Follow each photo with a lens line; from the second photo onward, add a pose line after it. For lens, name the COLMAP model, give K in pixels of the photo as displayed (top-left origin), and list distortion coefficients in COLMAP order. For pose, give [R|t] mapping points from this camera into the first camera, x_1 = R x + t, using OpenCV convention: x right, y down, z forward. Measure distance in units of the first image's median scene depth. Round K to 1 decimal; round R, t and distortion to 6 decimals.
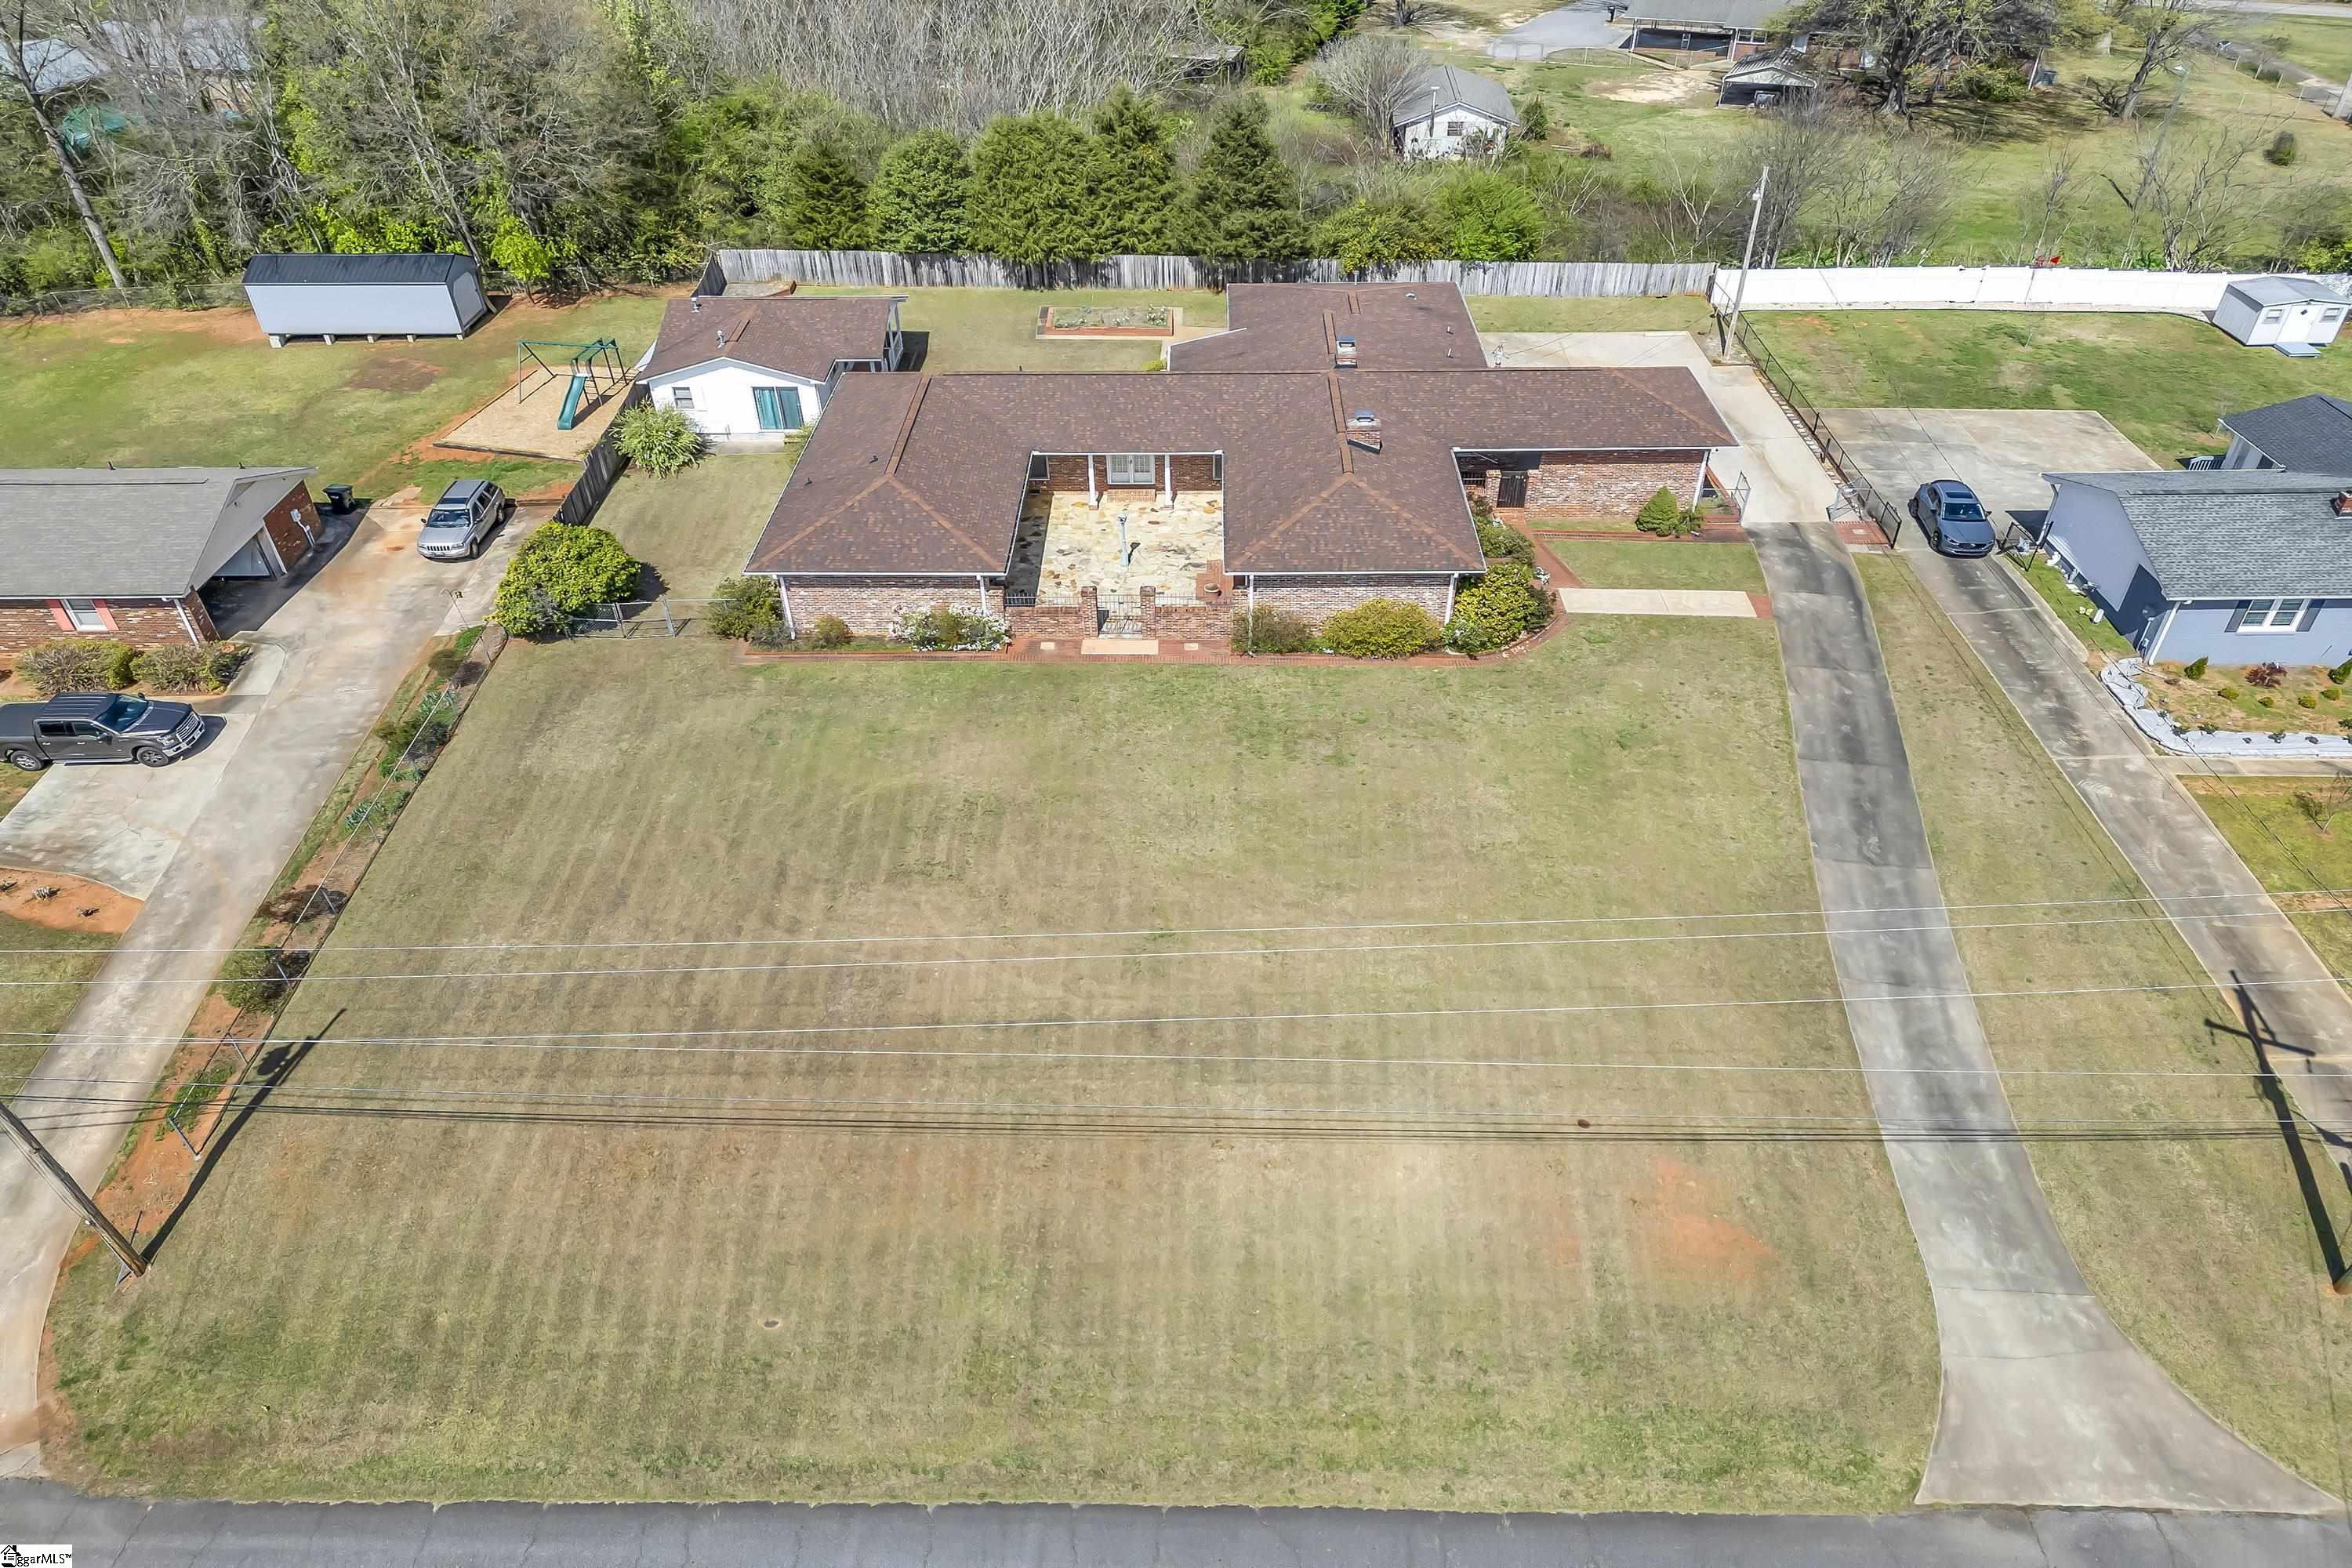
lens RADIAL K [[1657.6, 0, 1176.0], [0, 1657.6, 784.0], [0, 0, 1]] dist [0.061028, -0.000032]
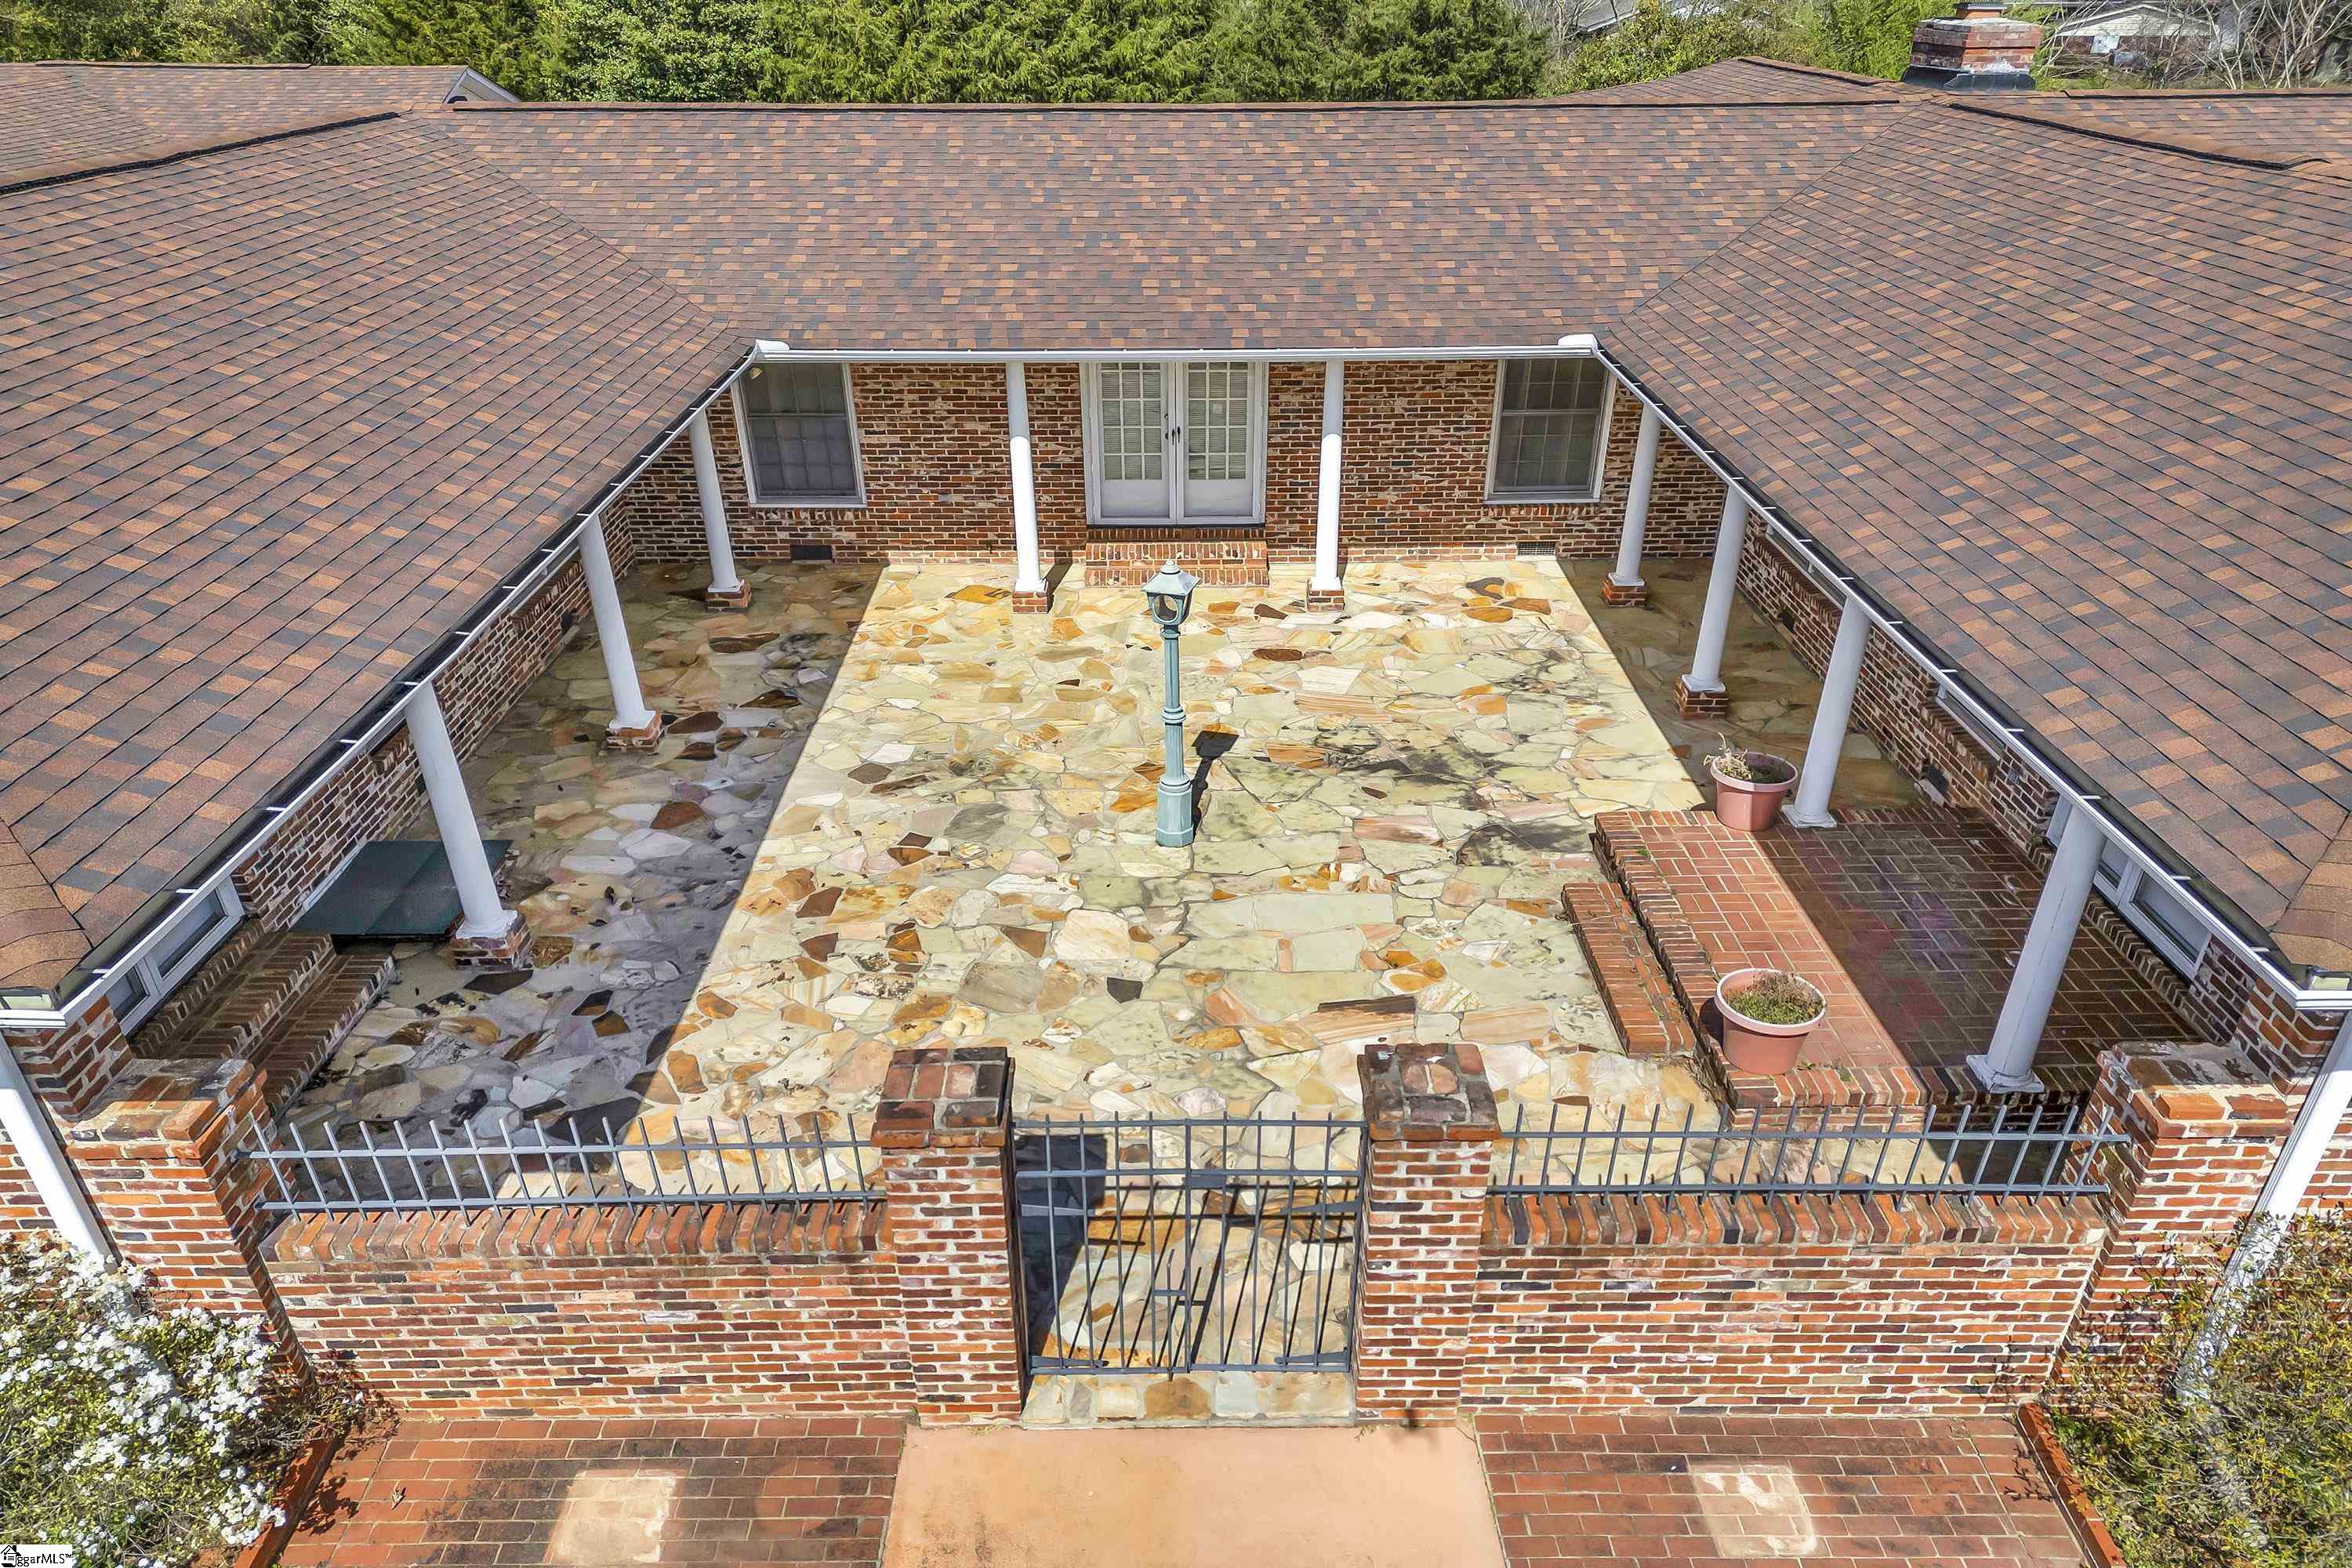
lens RADIAL K [[1505.0, 0, 1176.4], [0, 1505.0, 762.6], [0, 0, 1]] dist [0.041664, 0.000970]
pose [[0.999721, -0.005806, 0.022894, -0.034267], [0.009095, 0.989200, -0.146290, -0.112627], [-0.021797, 0.146457, 0.988977, 0.806427]]
